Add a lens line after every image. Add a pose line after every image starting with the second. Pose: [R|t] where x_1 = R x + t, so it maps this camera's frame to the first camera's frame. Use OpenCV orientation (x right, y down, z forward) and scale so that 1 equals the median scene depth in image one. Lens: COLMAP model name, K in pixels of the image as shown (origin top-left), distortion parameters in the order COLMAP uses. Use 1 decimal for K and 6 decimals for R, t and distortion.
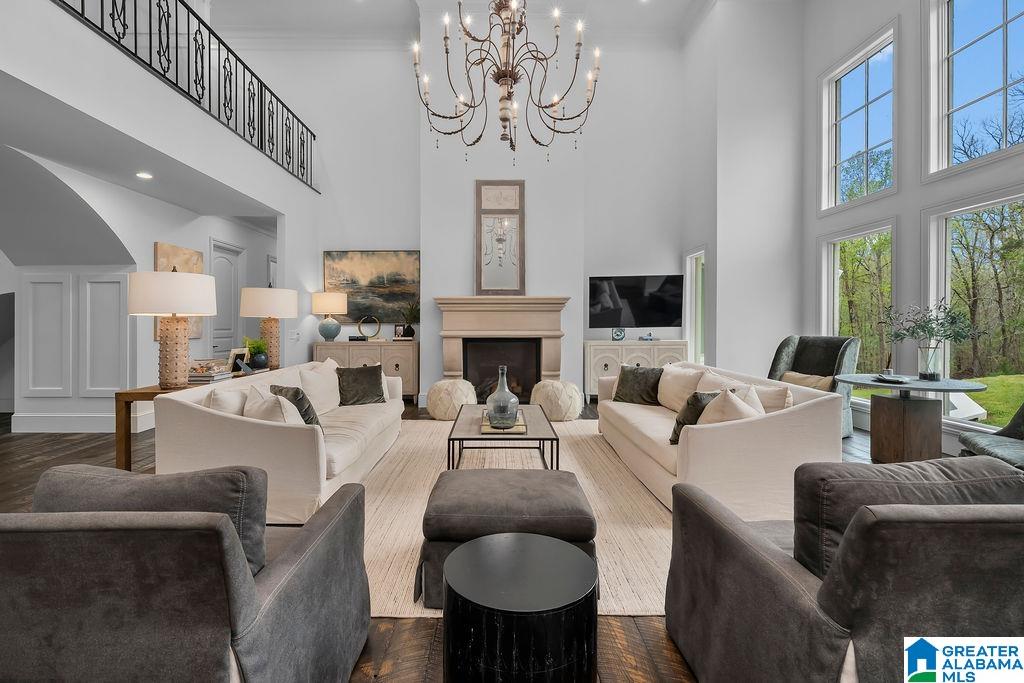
lens RADIAL K [[477.6, 0, 506.7], [0, 477.6, 322.8], [0, 0, 1]] dist [-0.002550, -0.000135]
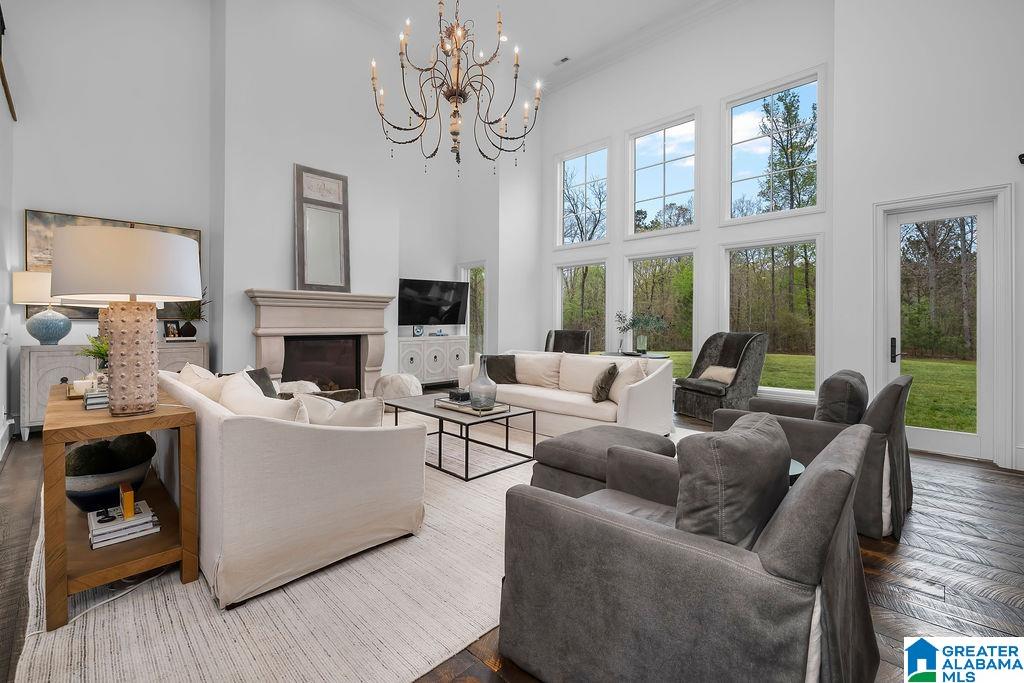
lens RADIAL K [[437.1, 0, 511.3], [0, 437.1, 320.9], [0, 0, 1]] dist [-0.016182, 0.000059]
pose [[0.706581, 0.007252, 0.707595, -0.362067], [-0.003463, 0.999971, -0.006791, 0.006965], [-0.707624, 0.002348, 0.706586, 0.116633]]
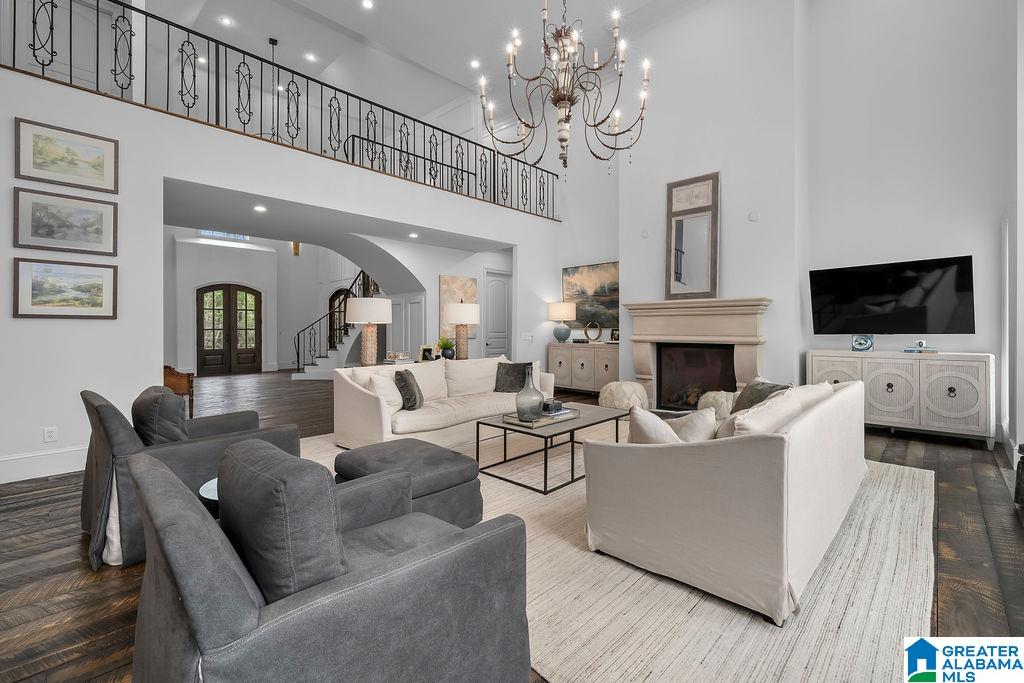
lens RADIAL K [[441.3, 0, 513.6], [0, 441.3, 325.2], [0, 0, 1]] dist [0.010764, 0.000013]
pose [[0.716193, -0.002726, -0.697897, 0.348232], [0.000381, 0.999994, -0.003515, -0.001753], [0.697902, 0.002252, 0.716189, 0.117820]]
